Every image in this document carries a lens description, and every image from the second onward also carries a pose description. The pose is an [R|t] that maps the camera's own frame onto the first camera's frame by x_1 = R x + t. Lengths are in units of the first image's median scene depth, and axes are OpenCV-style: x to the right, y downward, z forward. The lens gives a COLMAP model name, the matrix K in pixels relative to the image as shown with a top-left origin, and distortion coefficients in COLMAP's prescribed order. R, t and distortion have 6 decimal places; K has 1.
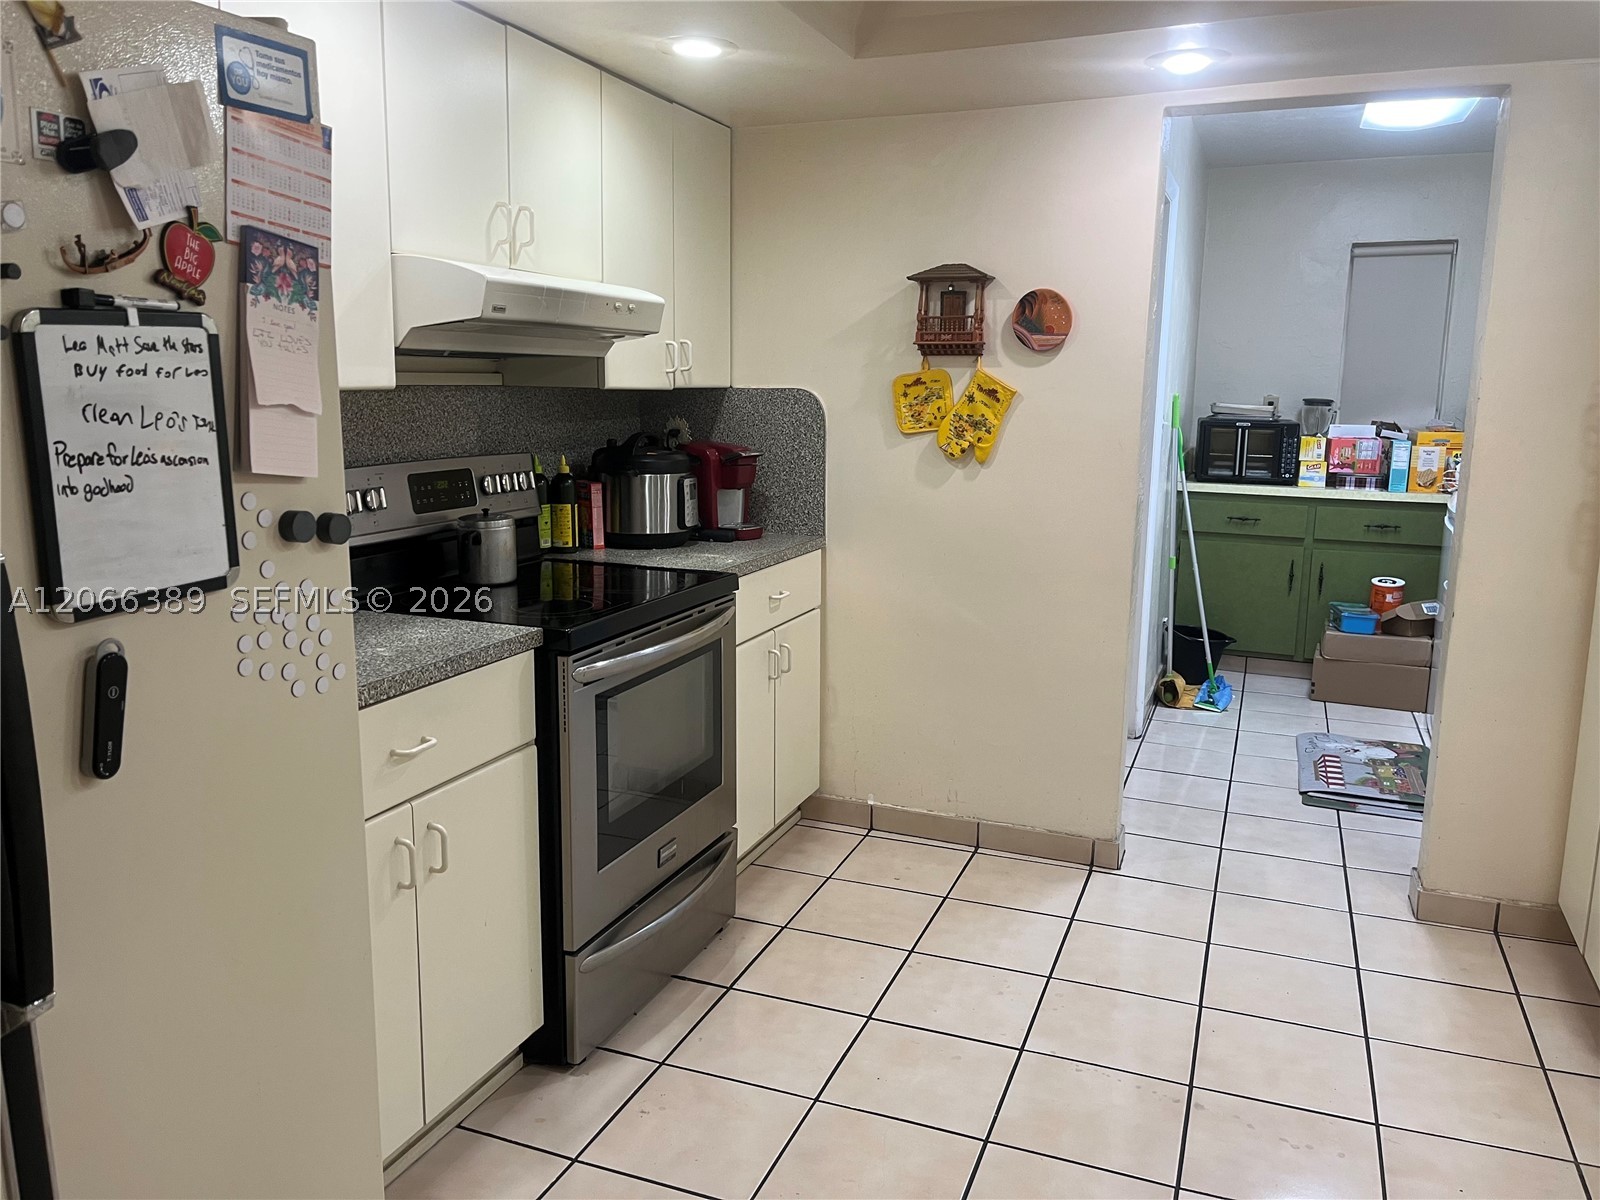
lens RADIAL K [[1237.6, 0, 791.7], [0, 1237.6, 590.5], [0, 0, 1]] dist [0.052704, -0.044113]
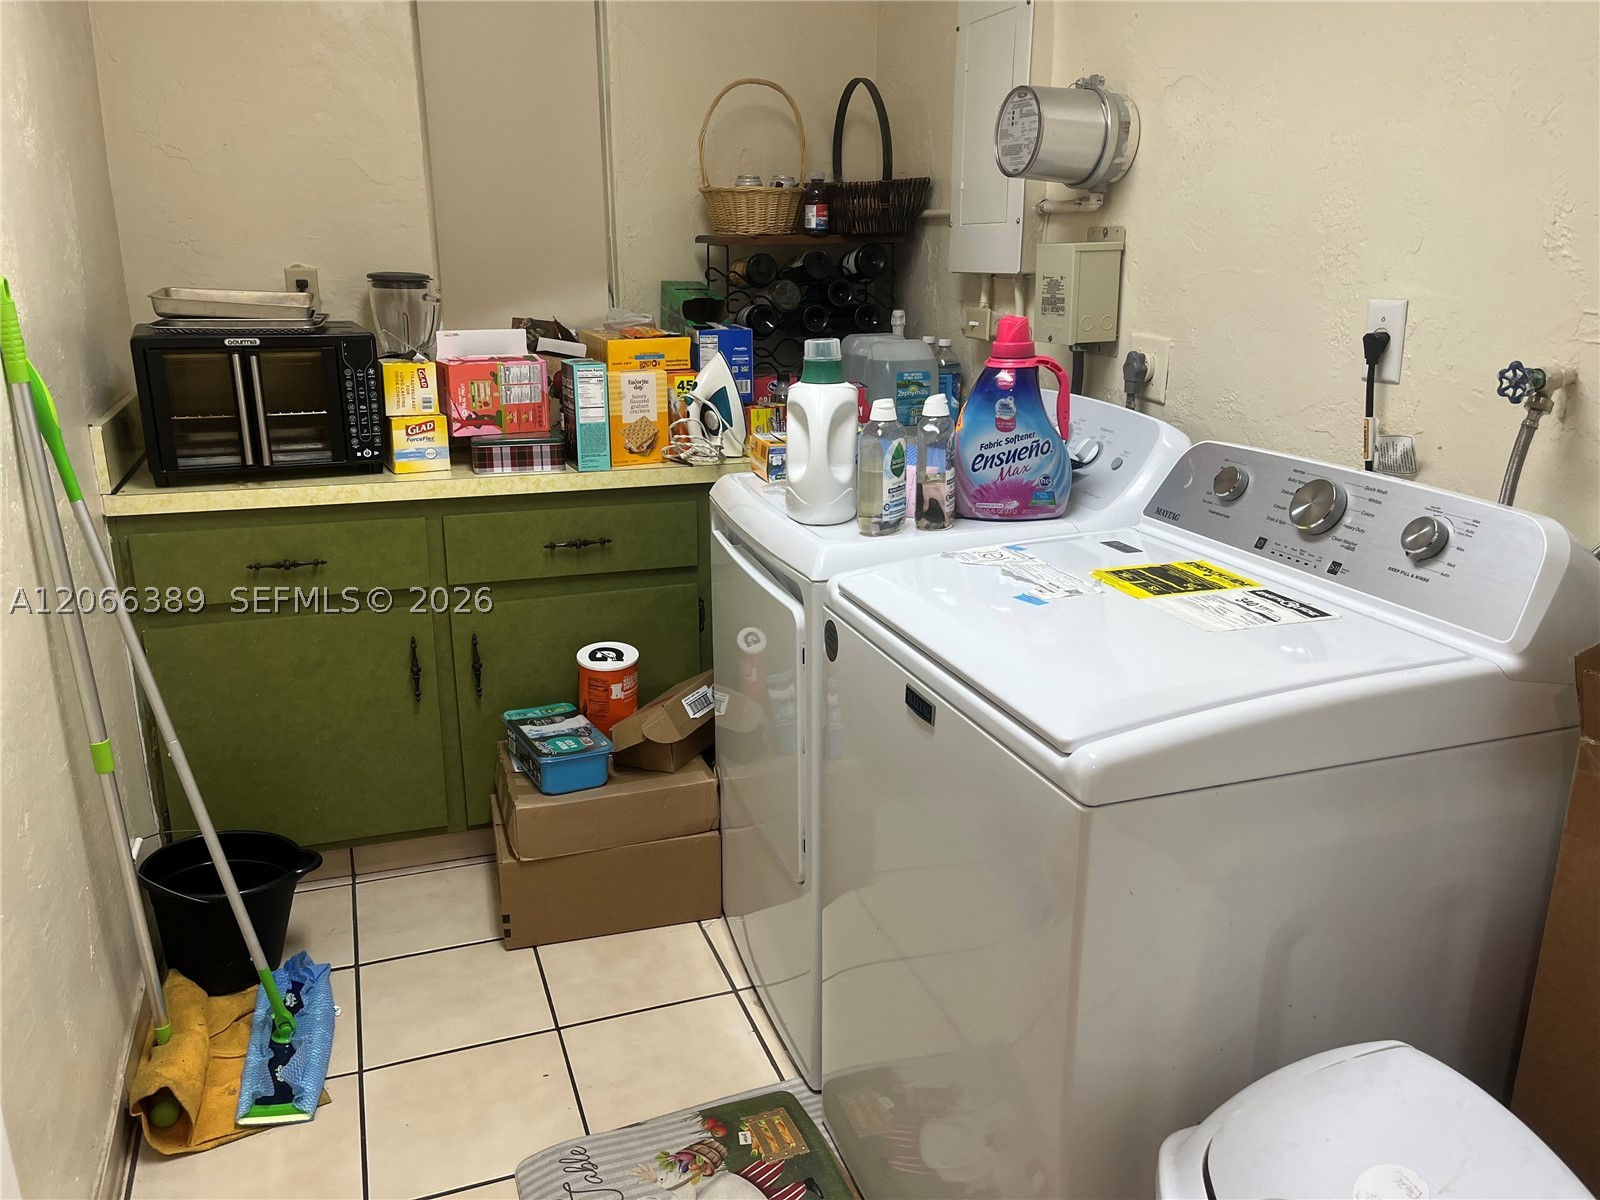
lens RADIAL K [[1237.6, 0, 808.2], [0, 1237.6, 597.0], [0, 0, 1]] dist [0.052704, -0.044113]
pose [[0.748247, -0.194212, 0.634356, 0.229677], [0.121052, 0.980107, 0.157280, -0.095594], [-0.652283, -0.040894, 0.756872, 0.575259]]
